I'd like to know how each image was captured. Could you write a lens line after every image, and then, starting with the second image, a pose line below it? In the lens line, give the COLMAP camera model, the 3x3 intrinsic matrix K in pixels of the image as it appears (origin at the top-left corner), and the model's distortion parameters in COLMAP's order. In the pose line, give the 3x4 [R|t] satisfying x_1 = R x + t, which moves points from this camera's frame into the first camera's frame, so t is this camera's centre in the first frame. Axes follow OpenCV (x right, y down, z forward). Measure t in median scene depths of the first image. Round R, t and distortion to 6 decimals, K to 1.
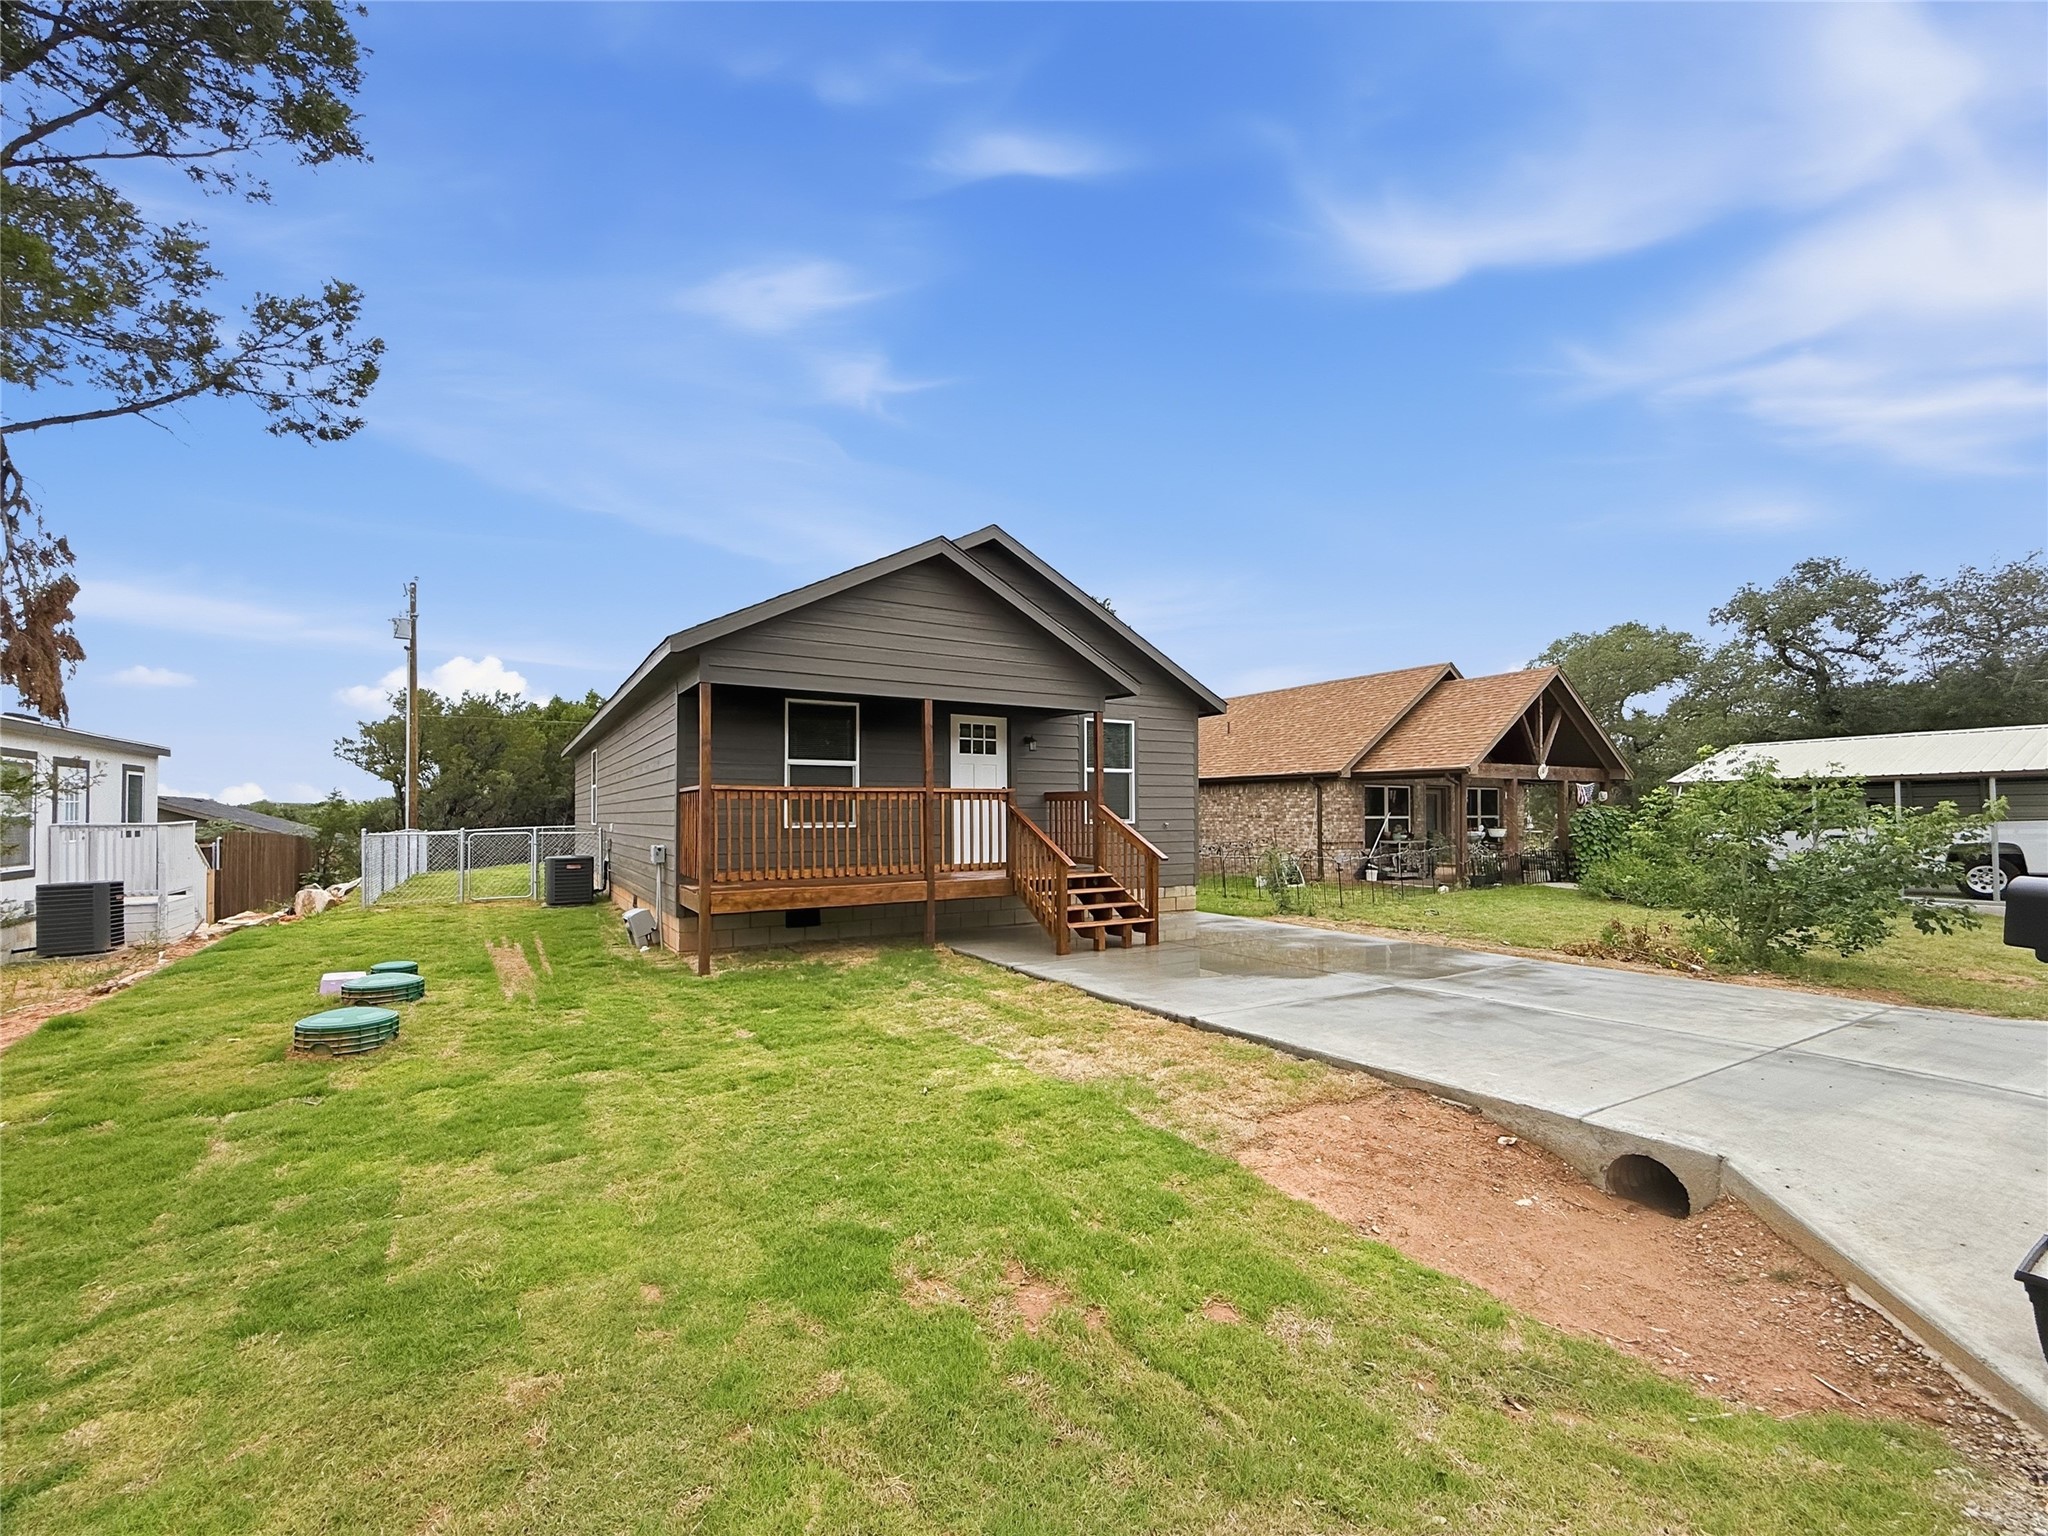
lens RADIAL K [[841.2, 0, 1024.0], [0, 841.2, 783.7], [0, 0, 1]] dist [0.000626, 0.000116]
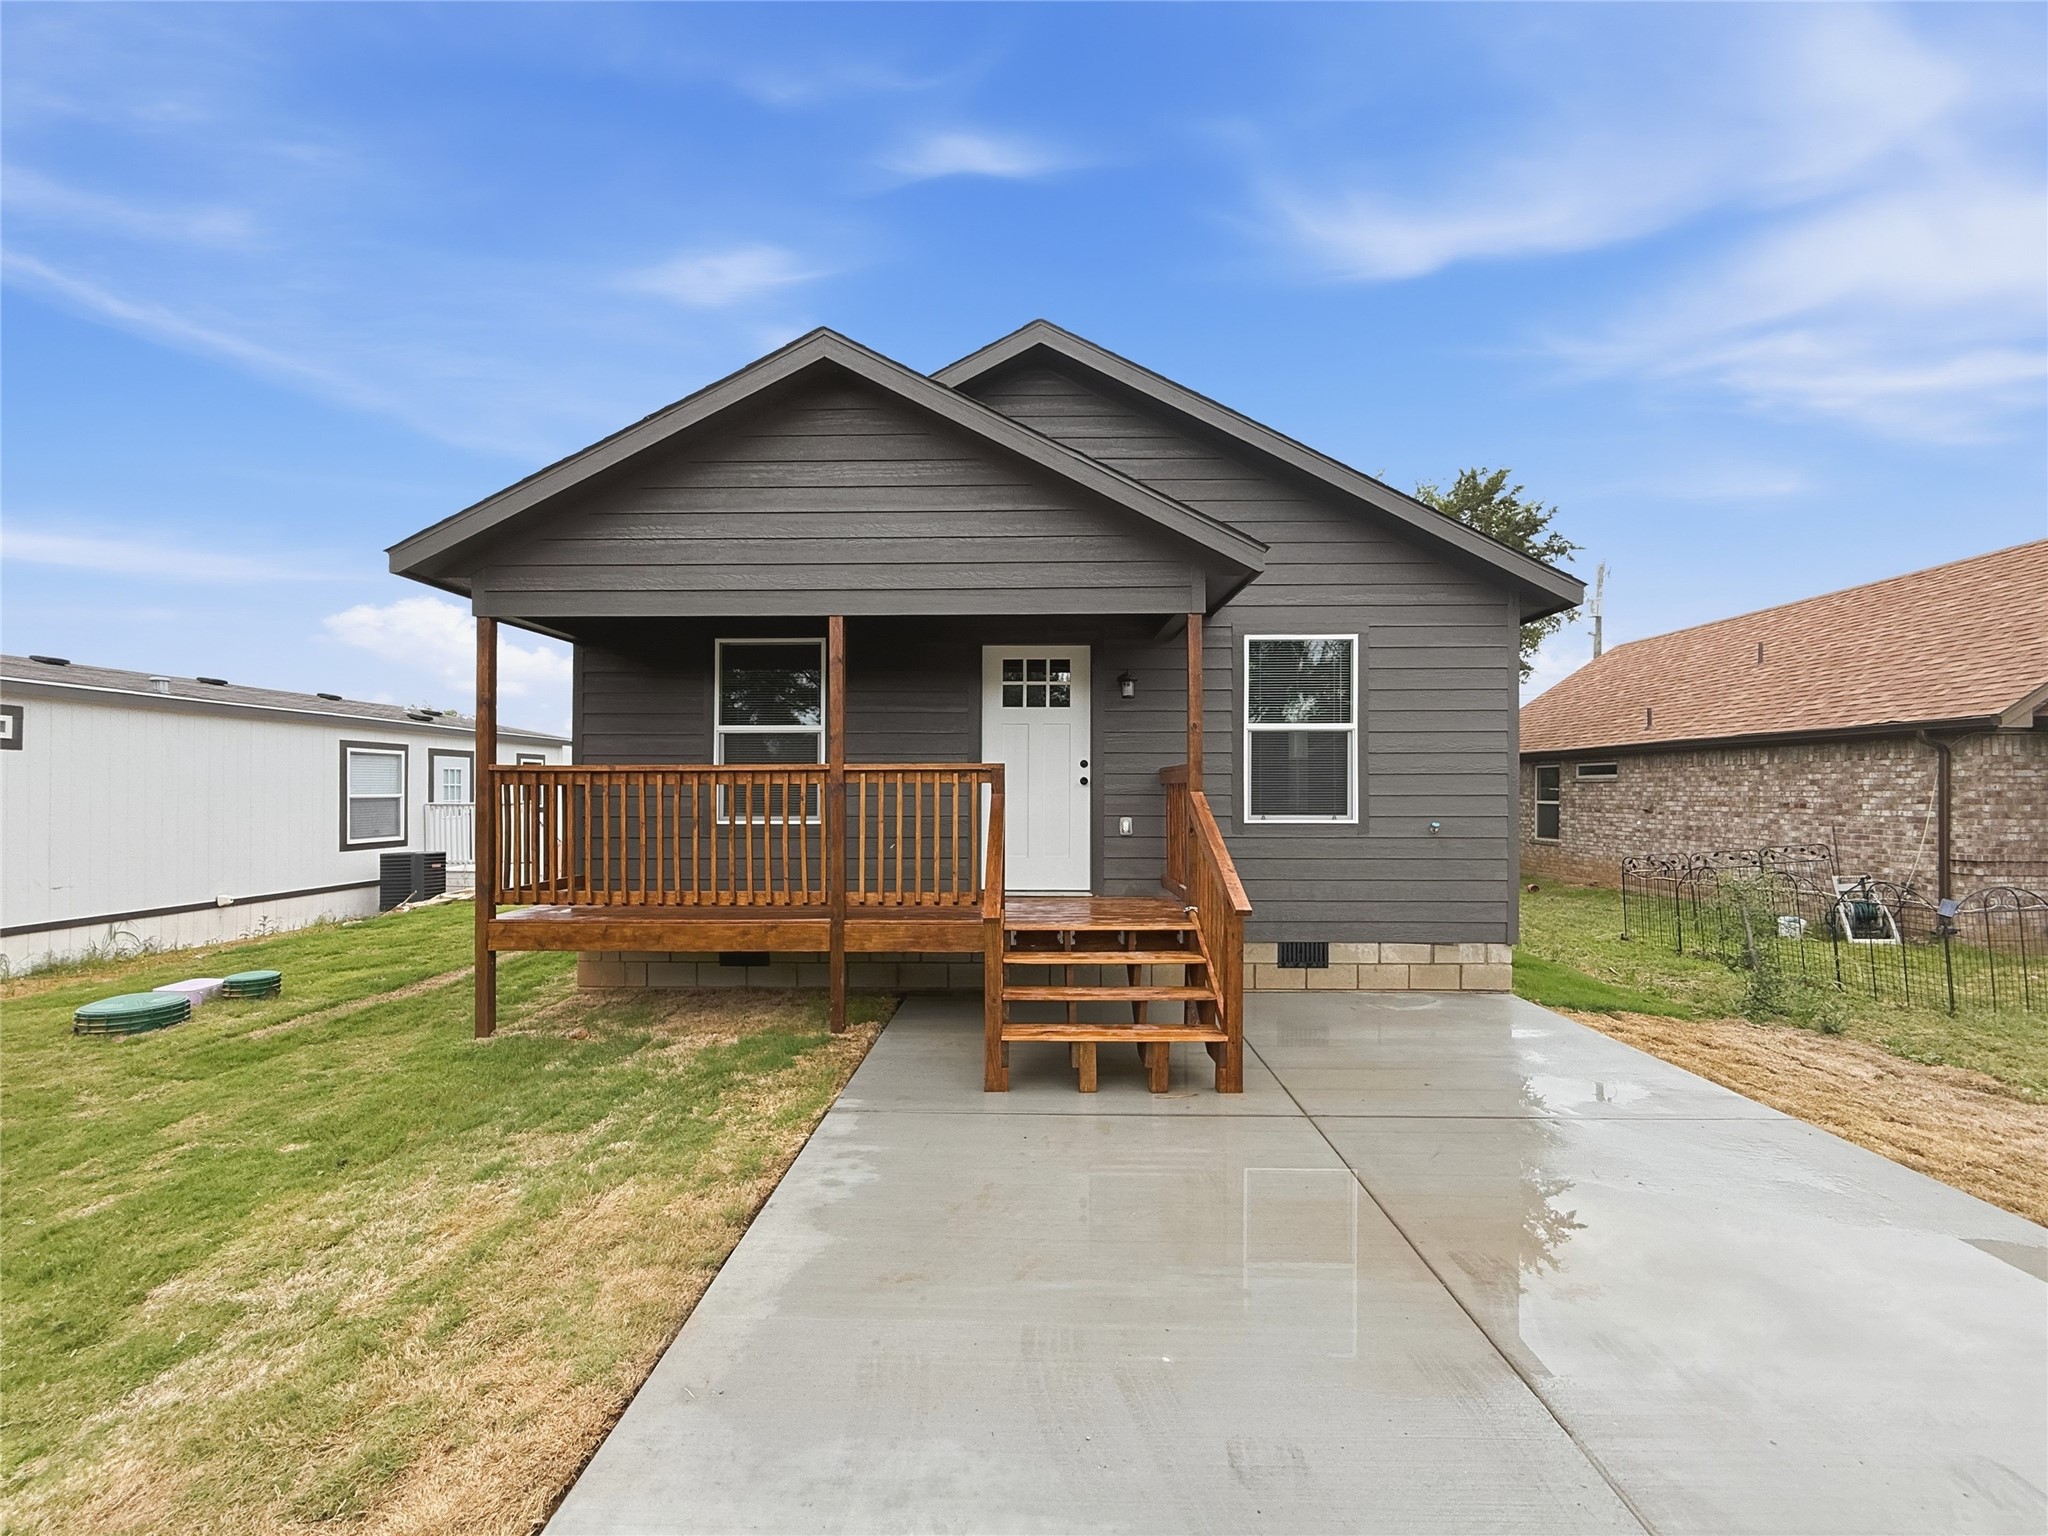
lens RADIAL K [[847.4, 0, 1012.9], [0, 847.4, 778.7], [0, 0, 1]] dist [-0.001102, -0.000052]
pose [[0.841378, -0.004548, -0.540429, 0.271011], [0.016542, 0.999713, 0.017340, 0.006056], [0.540194, -0.023530, 0.841211, 0.475726]]
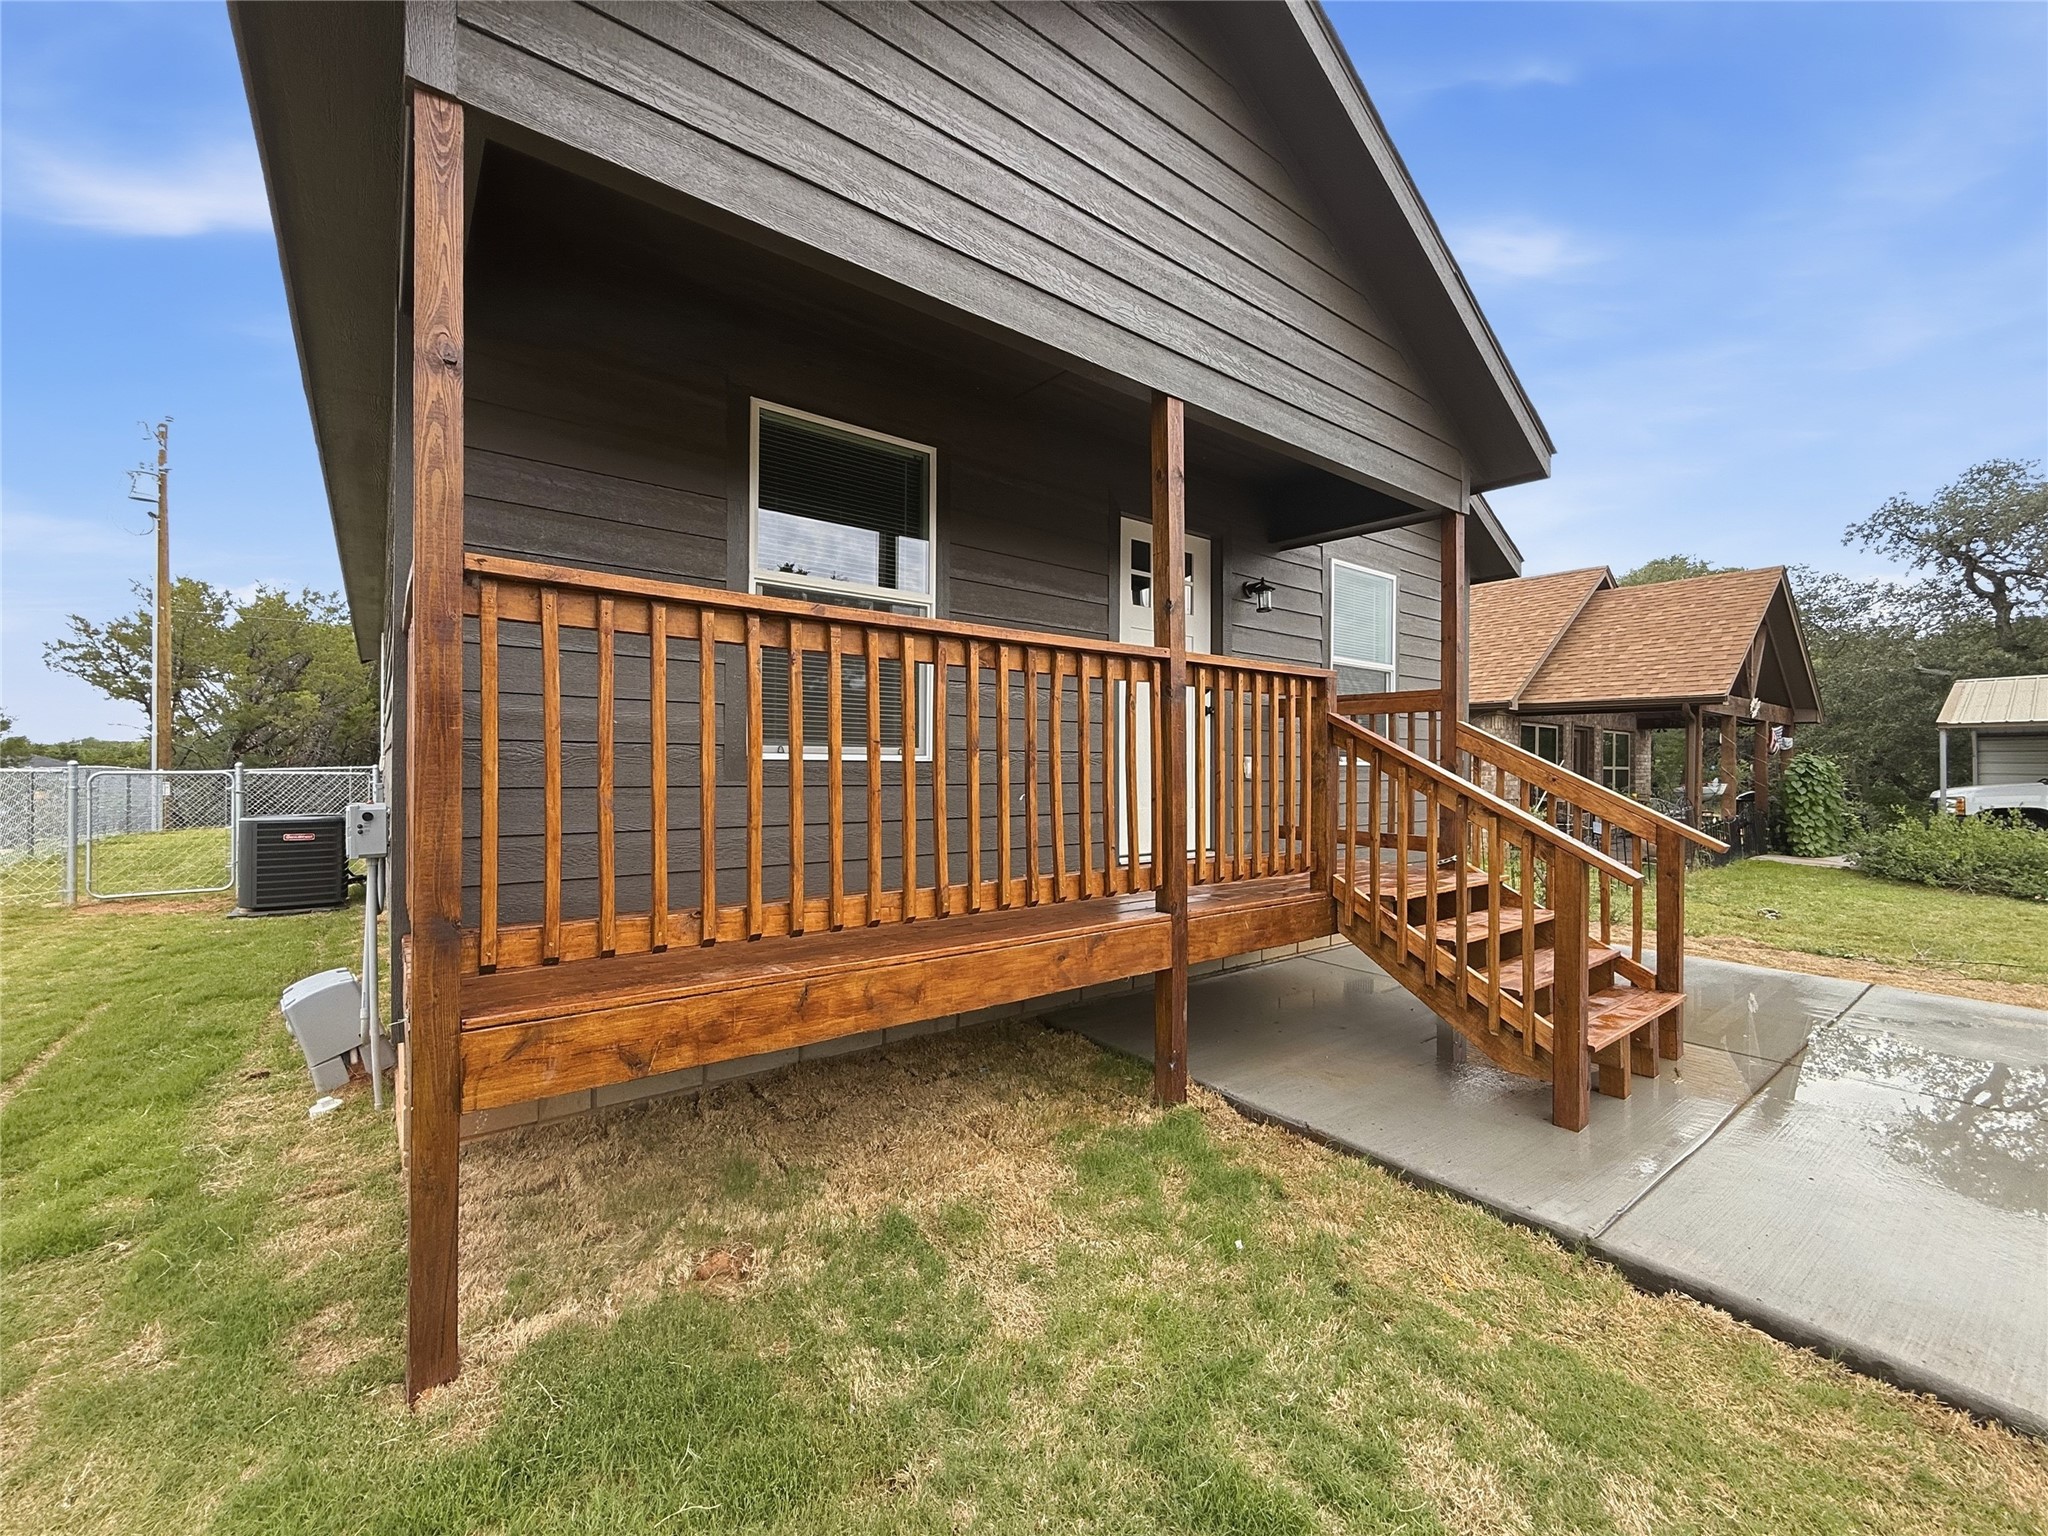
lens RADIAL K [[835.6, 0, 1025.8], [0, 835.6, 755.3], [0, 0, 1]] dist [-0.000539, 0.000019]
pose [[0.994479, 0.013788, 0.104030, -0.179243], [-0.016287, 0.999598, 0.023206, 0.036138], [-0.103668, -0.024772, 0.994303, 0.557106]]
